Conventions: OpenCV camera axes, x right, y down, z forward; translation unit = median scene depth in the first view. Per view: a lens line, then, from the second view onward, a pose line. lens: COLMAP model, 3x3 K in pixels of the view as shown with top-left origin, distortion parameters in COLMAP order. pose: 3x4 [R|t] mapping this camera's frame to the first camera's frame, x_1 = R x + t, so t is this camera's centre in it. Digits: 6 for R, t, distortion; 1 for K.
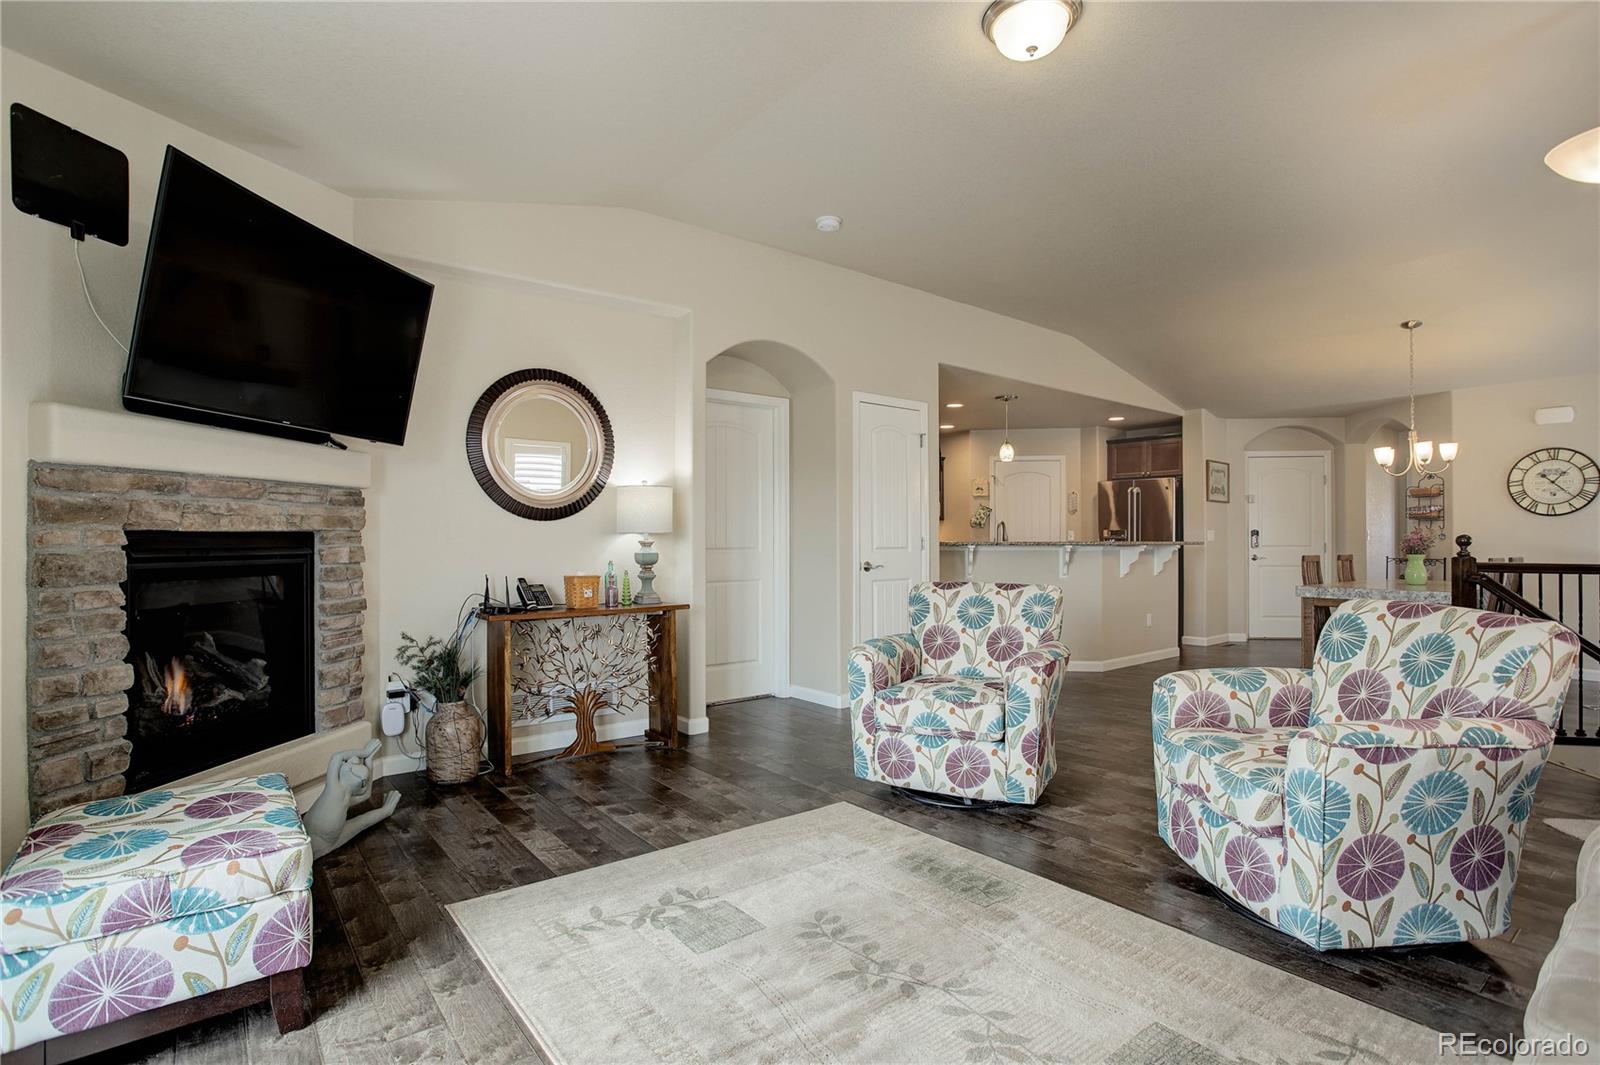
lens RADIAL K [[772.8, 0, 800.0], [0, 772.8, 532.5], [0, 0, 1]] dist [0.012903, 0.000354]
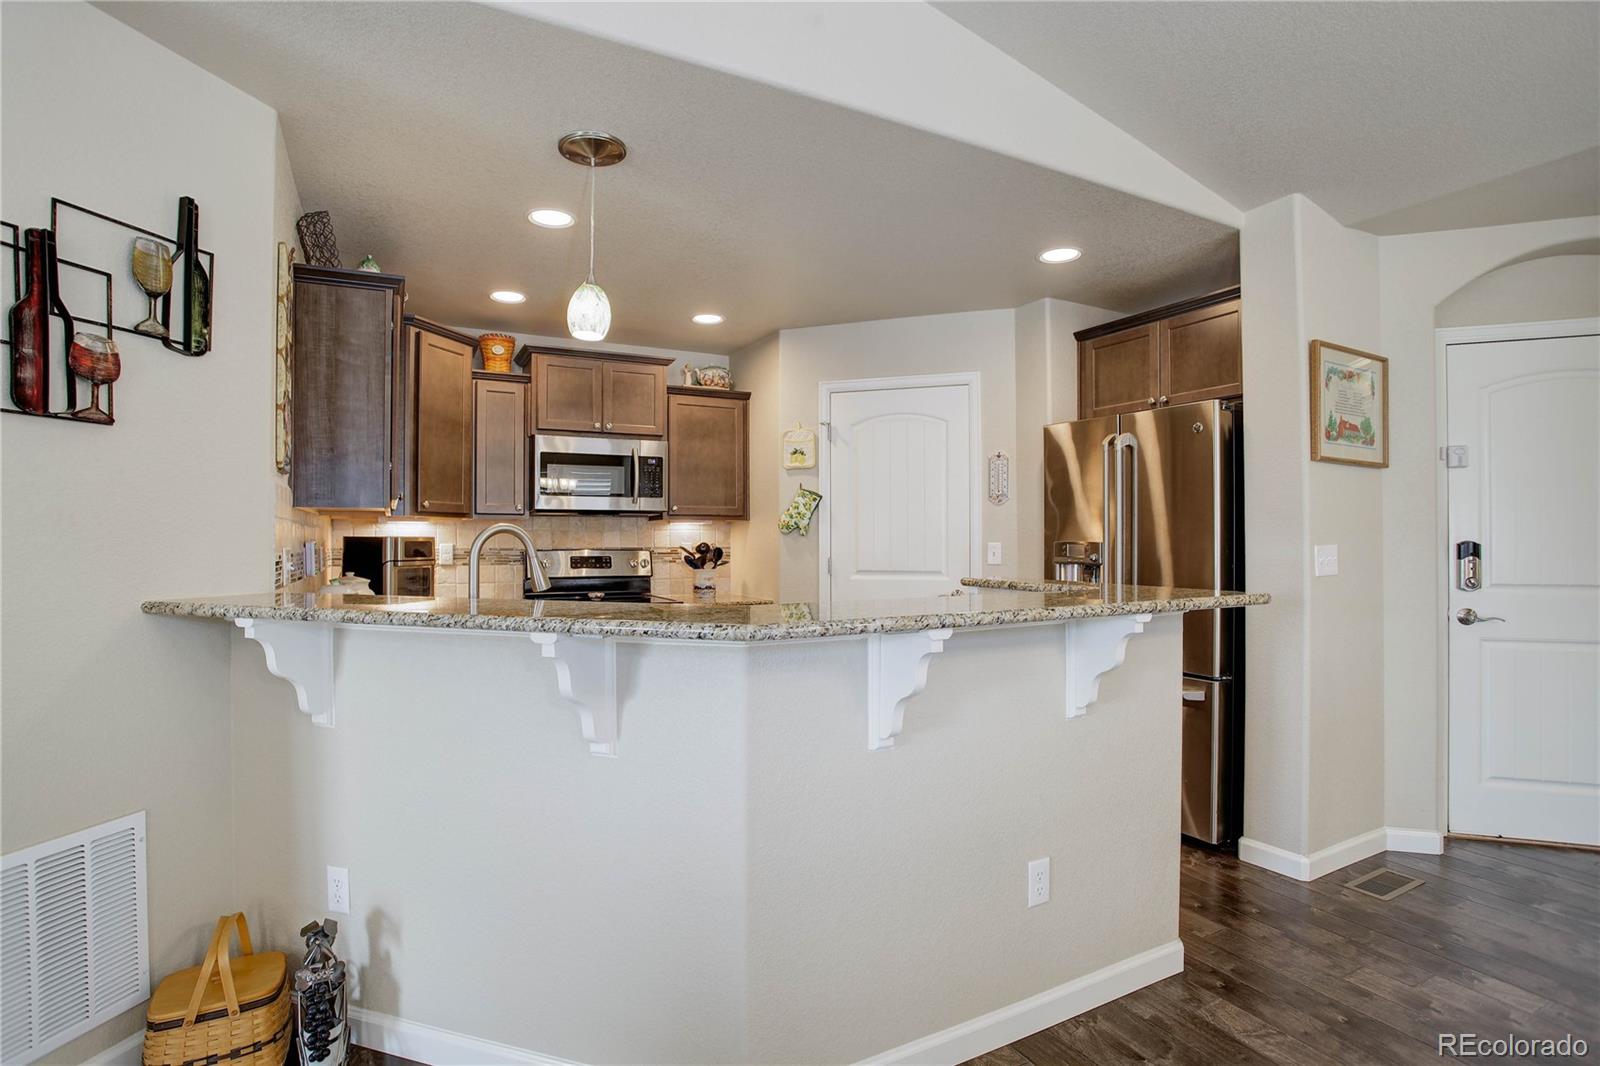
lens RADIAL K [[772.8, 0, 800.0], [0, 772.8, 533.0], [0, 0, 1]] dist [0.012903, 0.000354]
pose [[0.985612, -0.002163, -0.169009, 0.338340], [0.002273, 0.999997, 0.000456, -0.008472], [0.169008, -0.000834, 0.985614, 0.585384]]
